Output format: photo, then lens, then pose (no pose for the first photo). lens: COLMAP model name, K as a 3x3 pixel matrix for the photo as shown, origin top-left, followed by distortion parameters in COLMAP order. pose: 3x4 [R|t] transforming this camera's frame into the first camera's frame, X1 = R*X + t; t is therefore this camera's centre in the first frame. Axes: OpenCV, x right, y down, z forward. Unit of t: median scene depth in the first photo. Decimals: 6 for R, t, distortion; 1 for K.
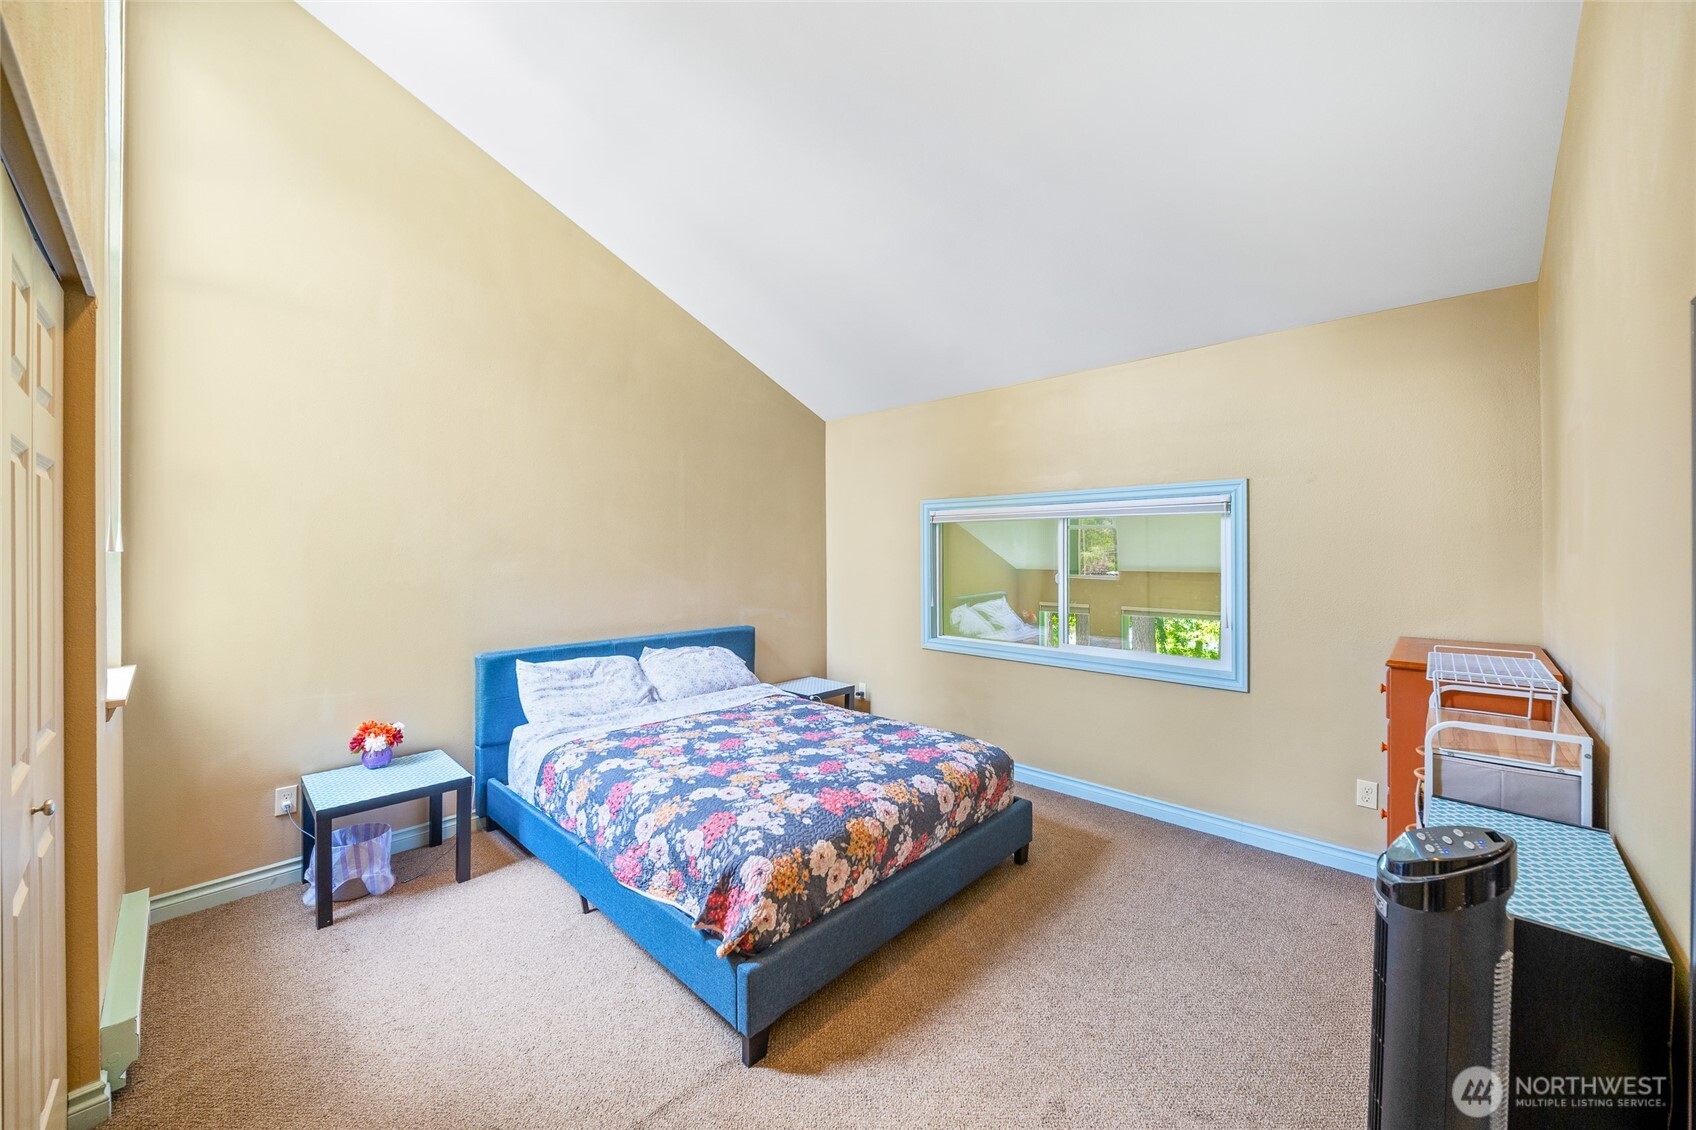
lens RADIAL K [[640.0, 0, 844.2], [0, 640.0, 549.9], [0, 0, 1]] dist [0.015492, -0.000042]
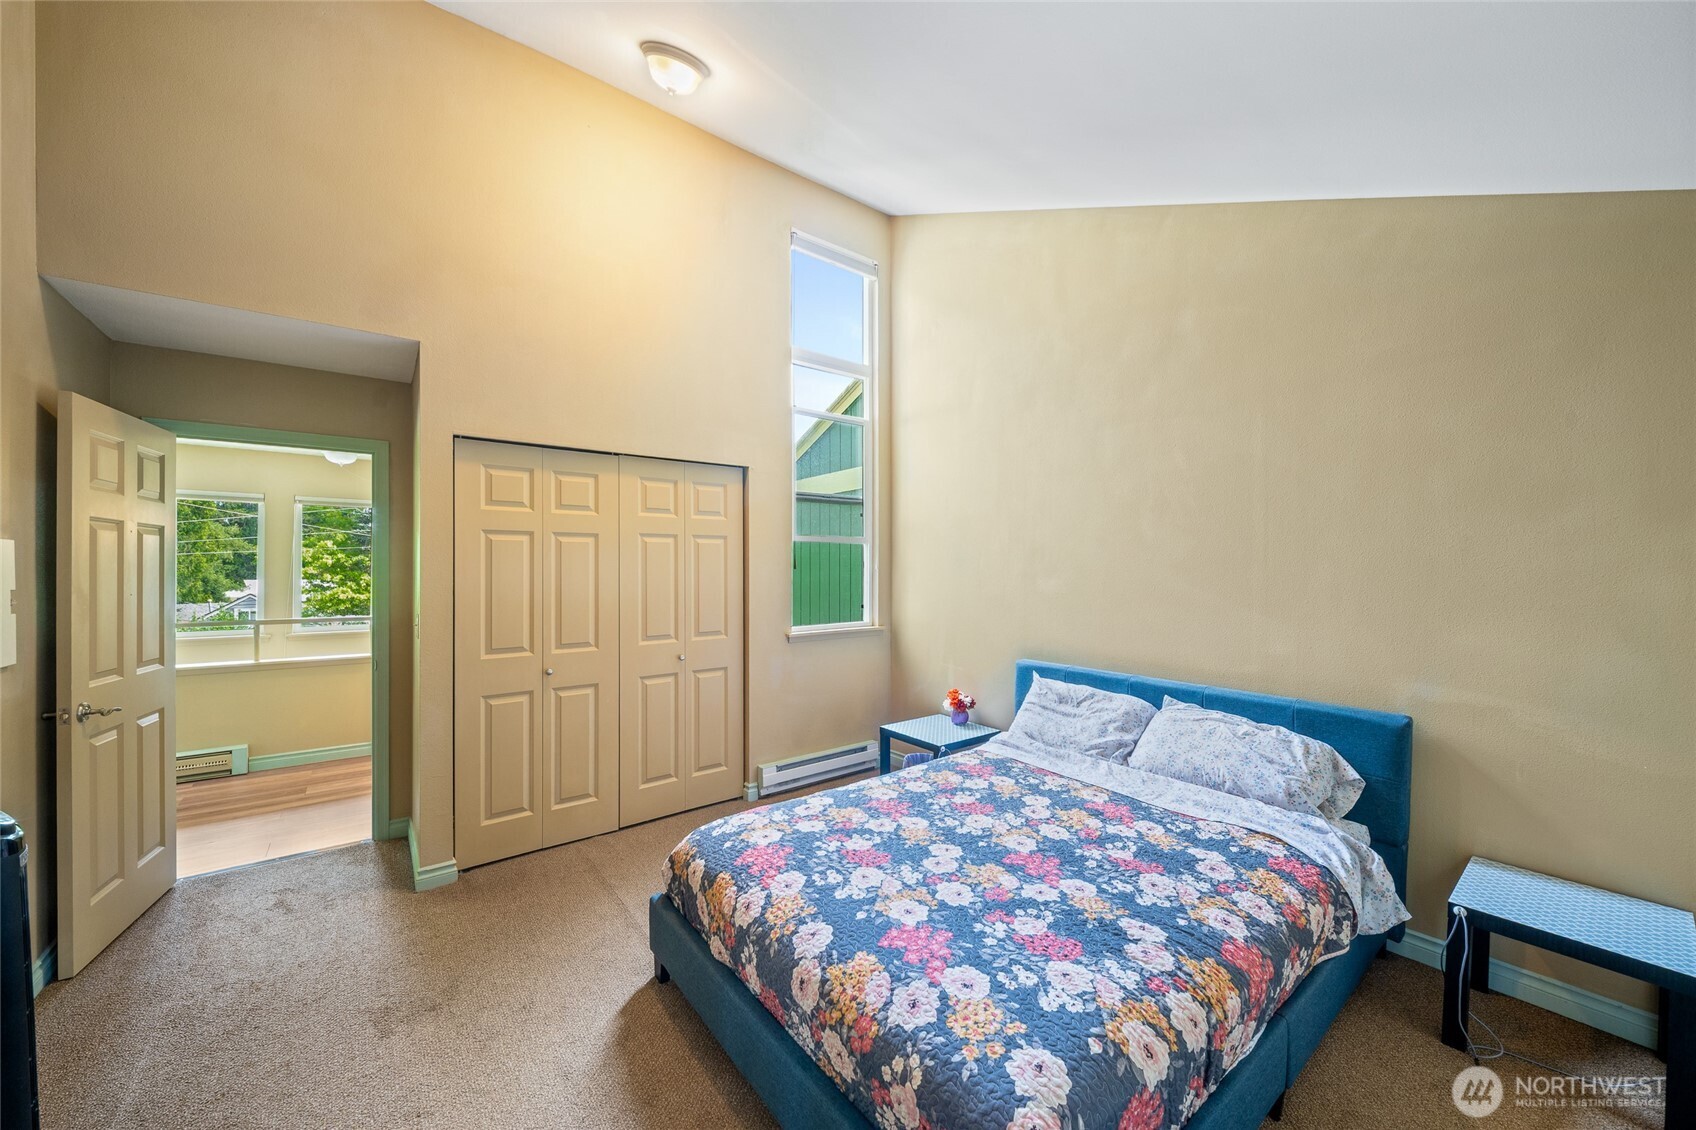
lens RADIAL K [[596.1, 0, 836.9], [0, 596.1, 569.9], [0, 0, 1]] dist [0.000006, -0.000021]
pose [[-0.142342, 0.007607, -0.989788, 0.612412], [-0.001160, 0.999969, 0.007852, -0.005458], [0.989817, 0.002266, -0.142328, 0.964090]]
